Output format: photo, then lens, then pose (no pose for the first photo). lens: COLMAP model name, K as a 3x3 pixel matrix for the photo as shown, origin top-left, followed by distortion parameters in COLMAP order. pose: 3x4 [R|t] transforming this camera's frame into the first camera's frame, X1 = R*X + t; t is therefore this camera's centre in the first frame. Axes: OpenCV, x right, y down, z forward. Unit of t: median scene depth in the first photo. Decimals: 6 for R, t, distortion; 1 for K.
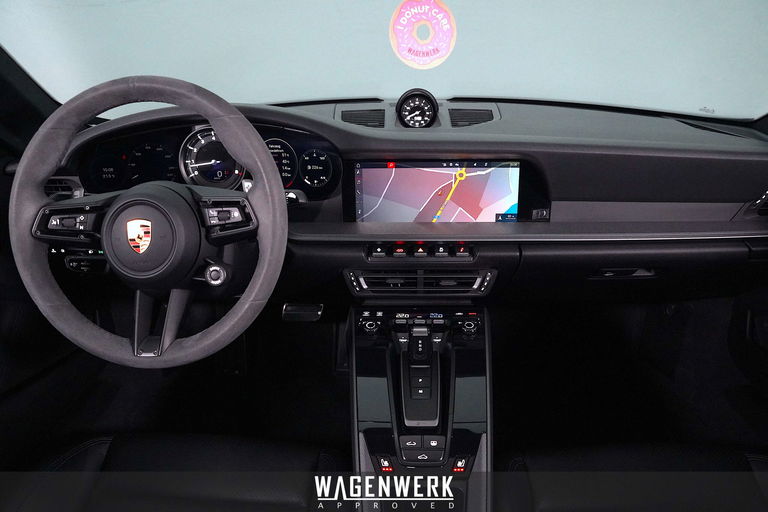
lens RADIAL K [[538.5, 0, 384.4], [0, 538.5, 254.3], [0, 0, 1]] dist [-0.159686, 0.095765]
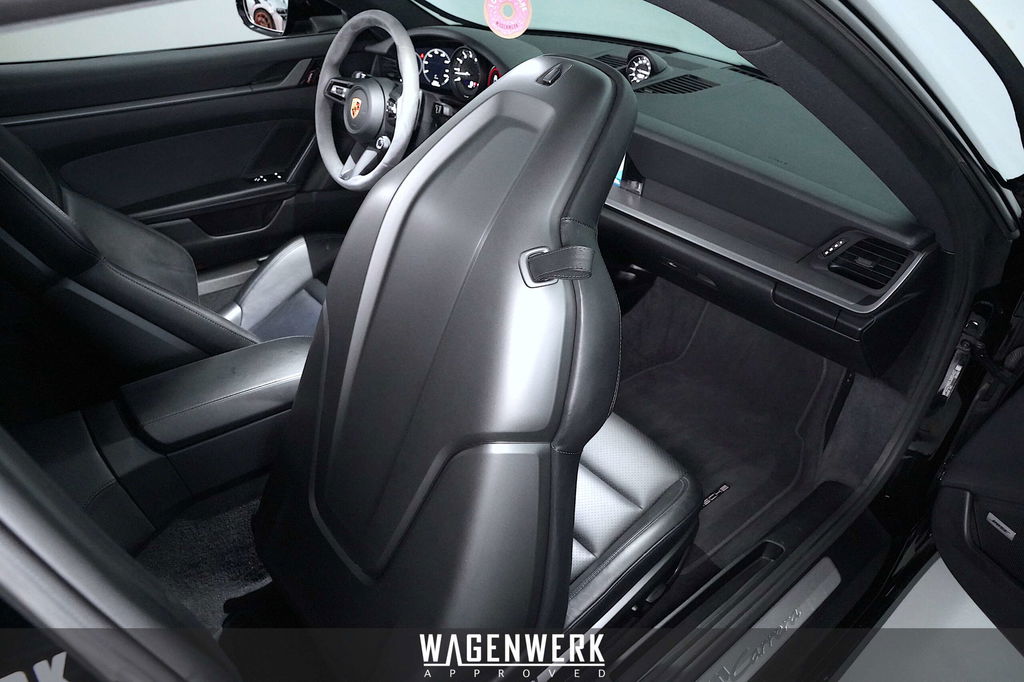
lens RADIAL K [[718.0, 0, 511.9], [0, 718.0, 338.1], [0, 0, 1]] dist [-0.159686, 0.095765]
pose [[0.679779, 0.434291, -0.591009, 1.312014], [-0.302828, 0.900135, 0.313133, -0.198241], [0.667979, -0.033887, 0.743408, -0.313542]]
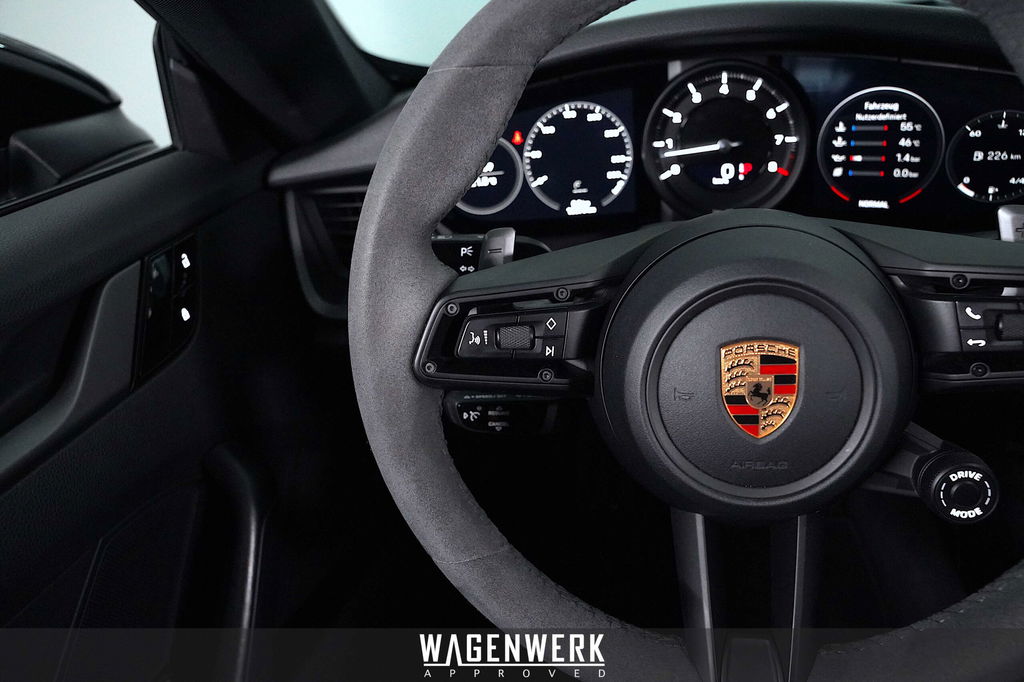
lens RADIAL K [[718.0, 0, 505.5], [0, 718.0, 338.1], [0, 0, 1]] dist [-0.159686, 0.095765]
pose [[0.980598, 0.002018, -0.196017, -0.467023], [0.021441, 0.992843, 0.117483, -0.106562], [0.194851, -0.119406, 0.973537, 0.462629]]
